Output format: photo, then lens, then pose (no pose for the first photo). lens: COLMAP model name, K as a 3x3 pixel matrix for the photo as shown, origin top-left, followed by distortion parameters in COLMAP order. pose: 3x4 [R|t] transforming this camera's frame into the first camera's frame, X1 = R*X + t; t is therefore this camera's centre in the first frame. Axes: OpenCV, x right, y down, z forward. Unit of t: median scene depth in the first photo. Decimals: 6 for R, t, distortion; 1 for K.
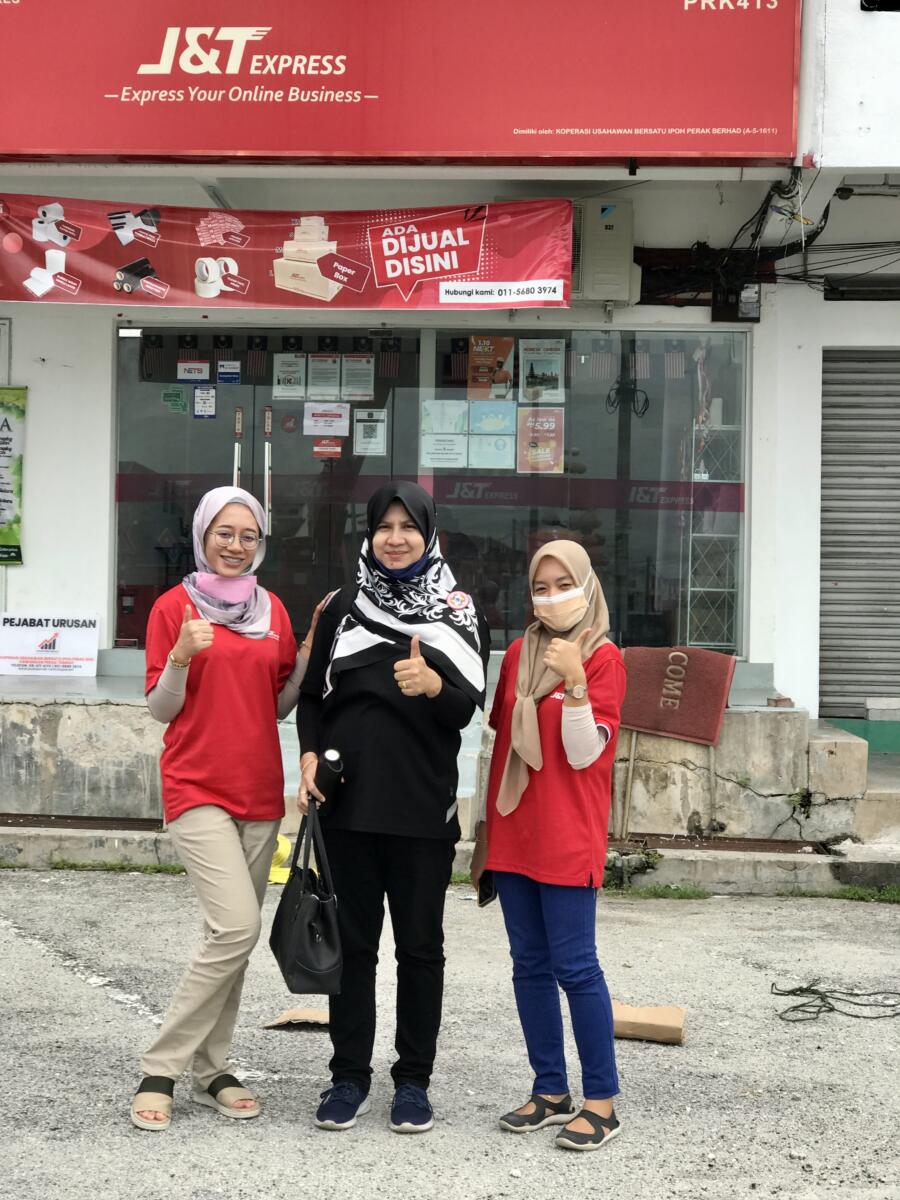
lens RADIAL K [[1997.4, 0, 435.1], [0, 1997.4, 682.7], [0, 0, 1]] dist [-0.165302, 1.584068]
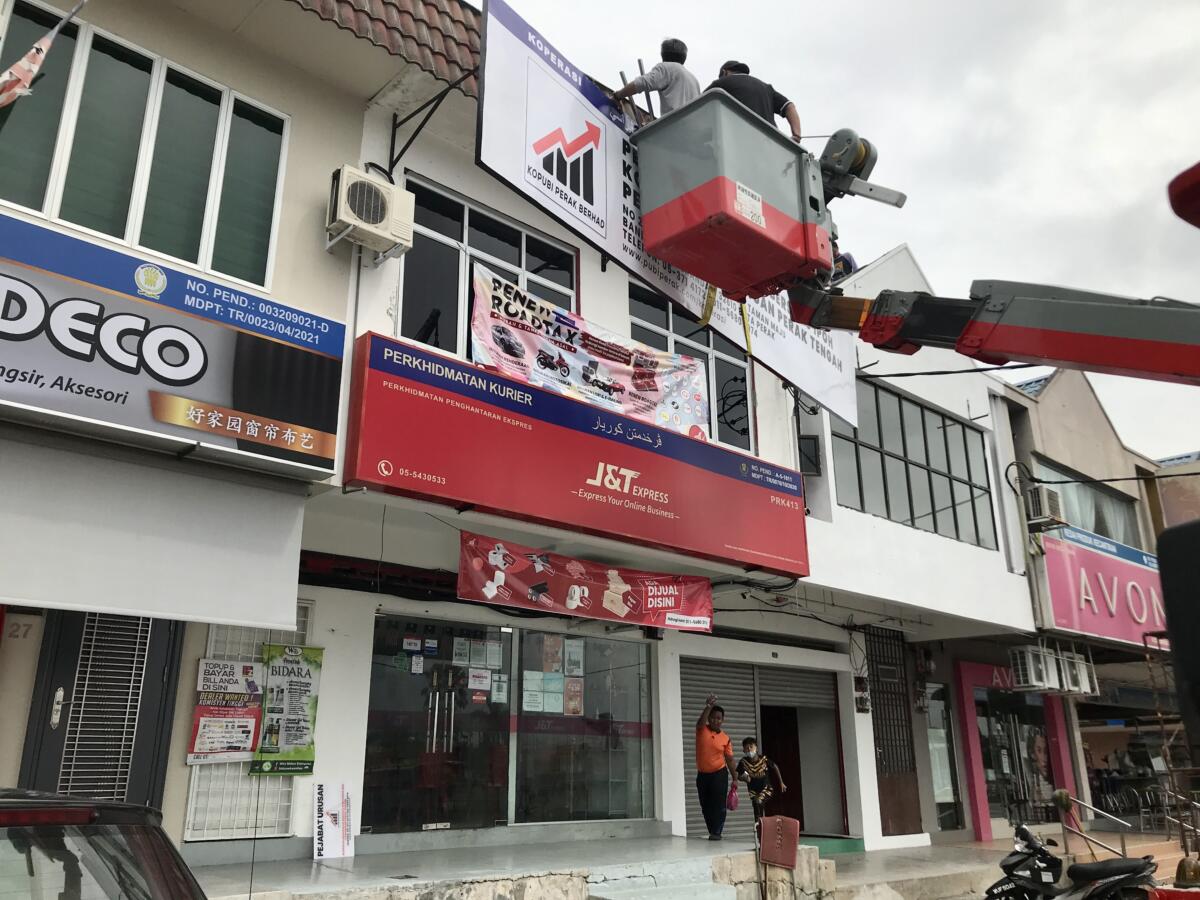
lens RADIAL K [[982.9, 0, 601.1], [0, 982.9, 450.0], [0, 0, 1]] dist [0.052530, -0.069570]
pose [[0.681885, 0.208175, 0.701210, -0.717020], [0.045837, 0.944600, -0.325007, -0.046765], [-0.730021, 0.253758, 0.634567, 0.409876]]
